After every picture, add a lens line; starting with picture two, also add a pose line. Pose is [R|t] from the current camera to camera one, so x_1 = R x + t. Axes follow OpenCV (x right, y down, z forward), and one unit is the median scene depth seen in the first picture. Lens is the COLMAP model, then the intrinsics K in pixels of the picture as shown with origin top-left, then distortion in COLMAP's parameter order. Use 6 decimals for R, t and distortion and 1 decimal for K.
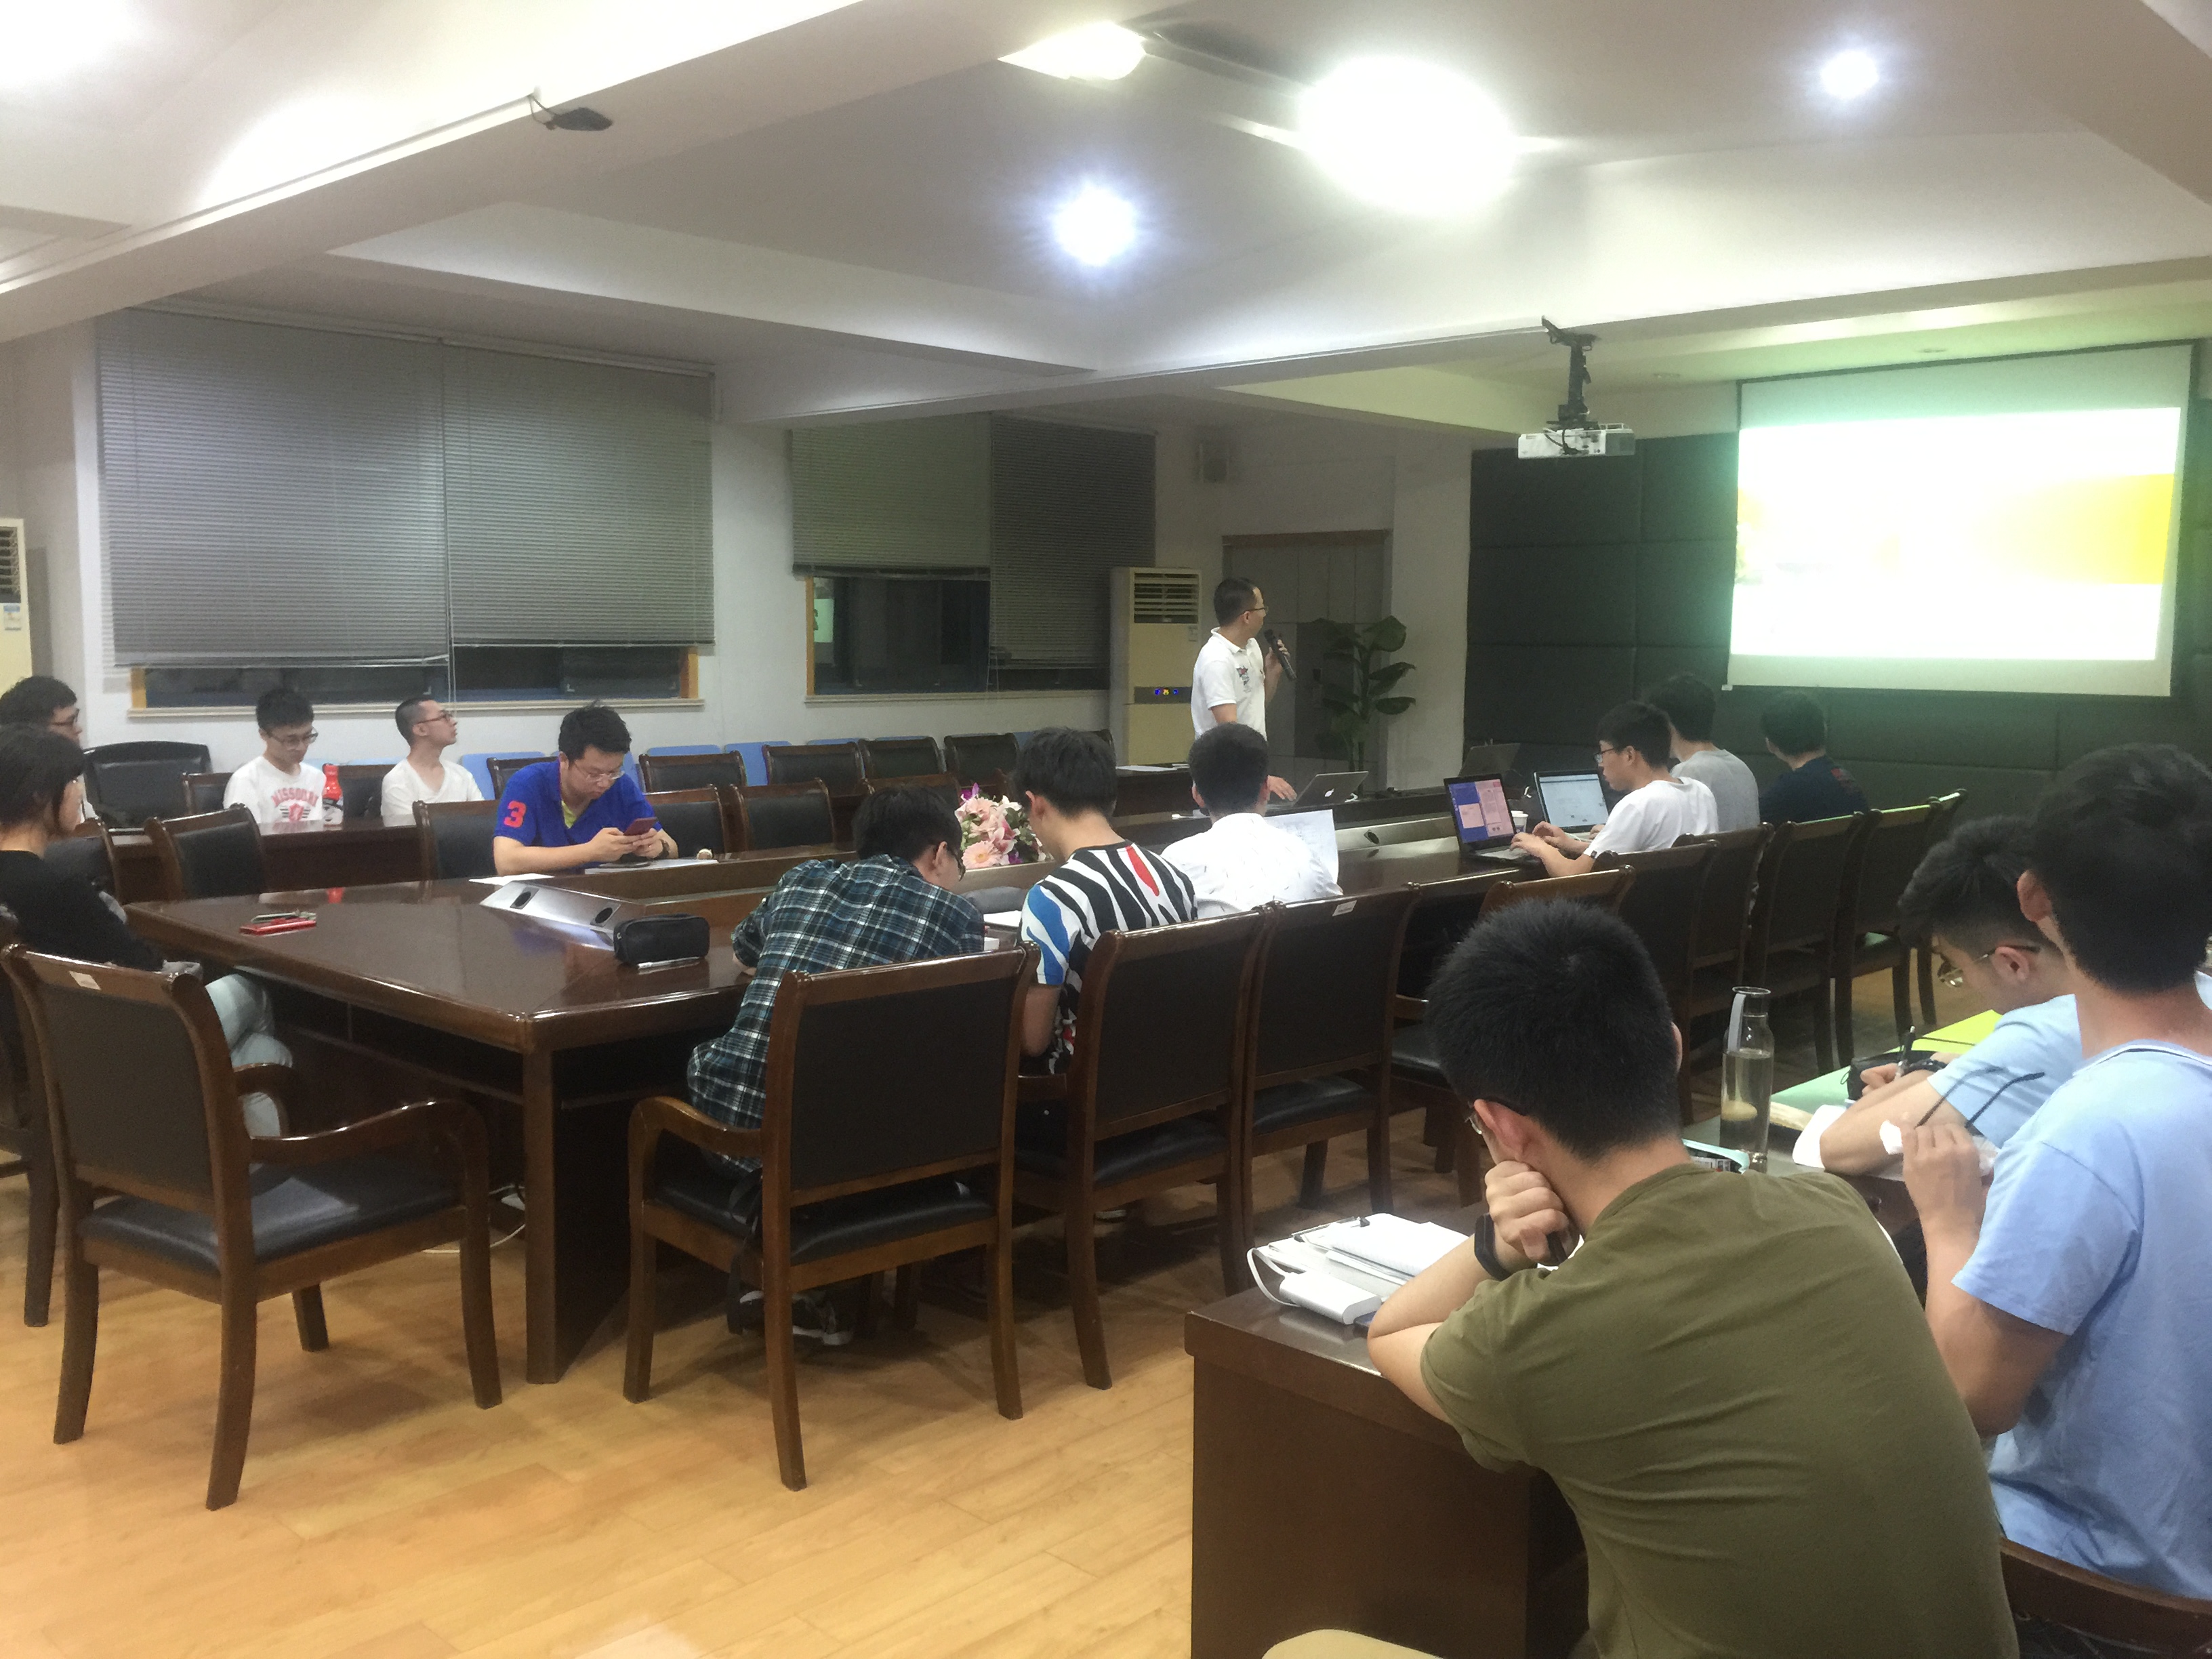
lens RADIAL K [[1901.3, 0, 1100.9], [0, 1901.3, 834.4], [0, 0, 1]] dist [0.070657, -0.114300]
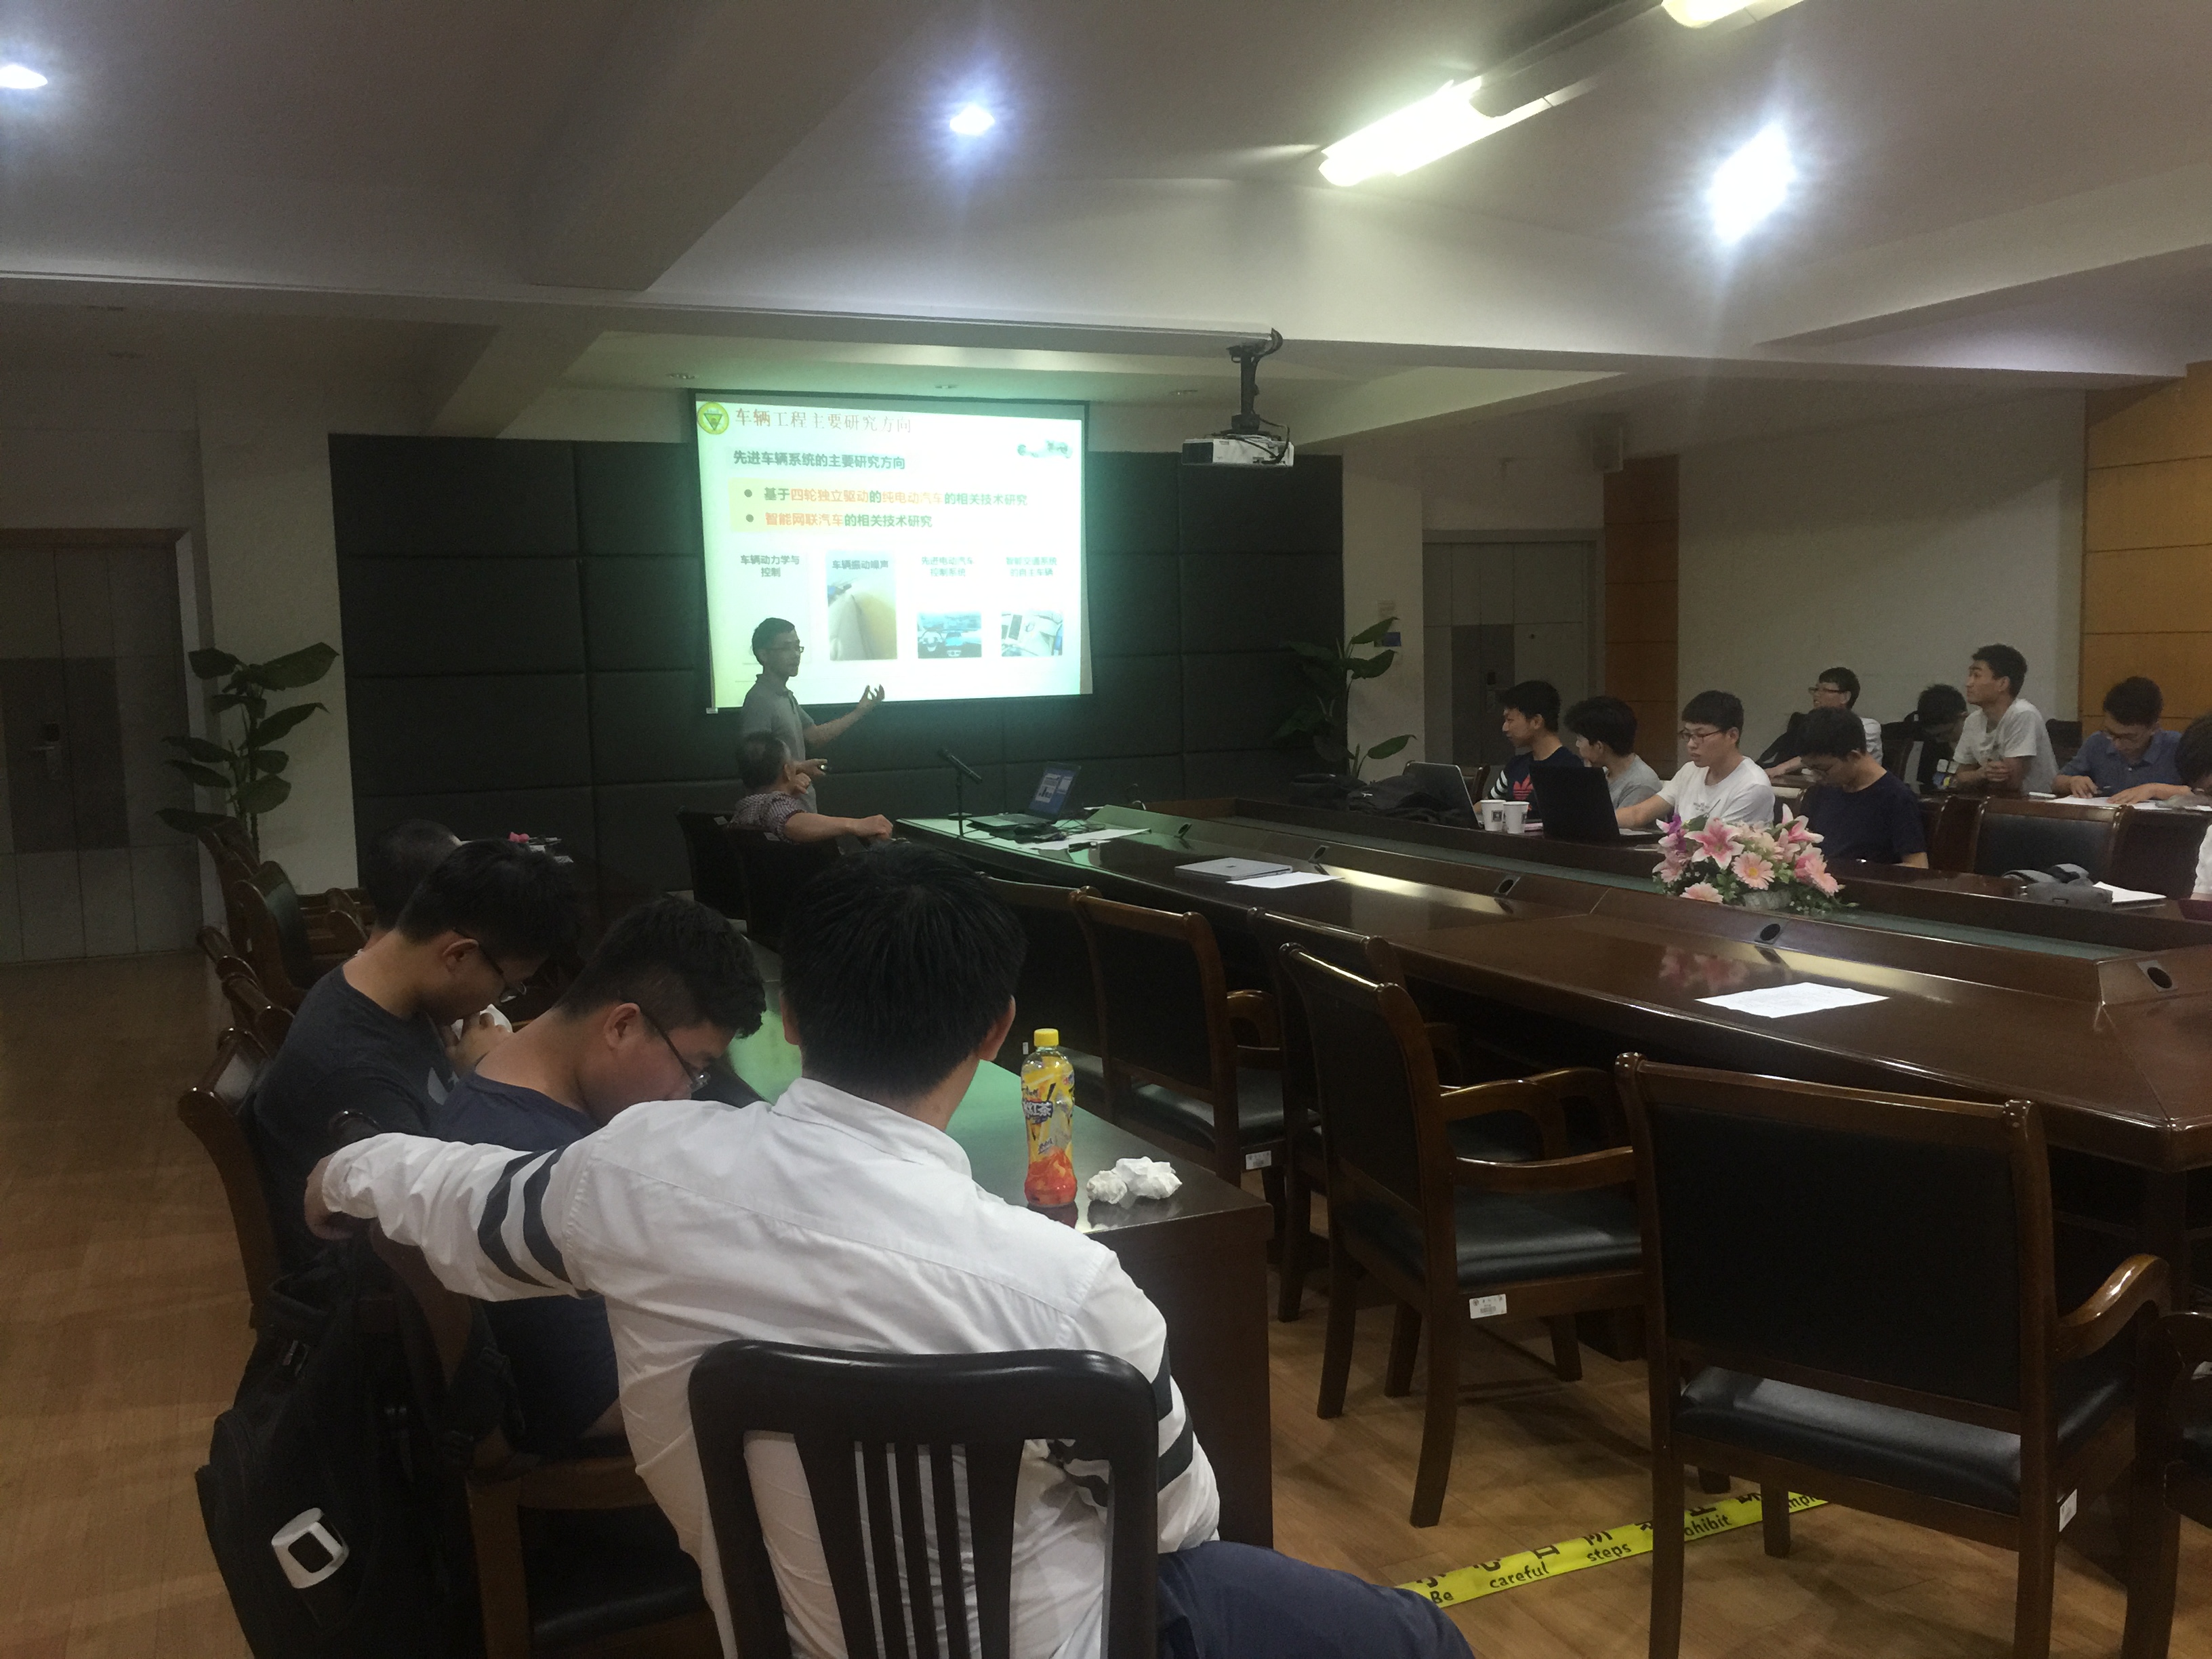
lens RADIAL K [[1901.3, 0, 1110.7], [0, 1901.3, 832.3], [0, 0, 1]] dist [0.070657, -0.114300]
pose [[0.373645, -0.108616, 0.921191, -0.759955], [0.128492, 0.989607, 0.064565, -0.082934], [-0.918629, 0.094241, 0.383718, 0.722105]]
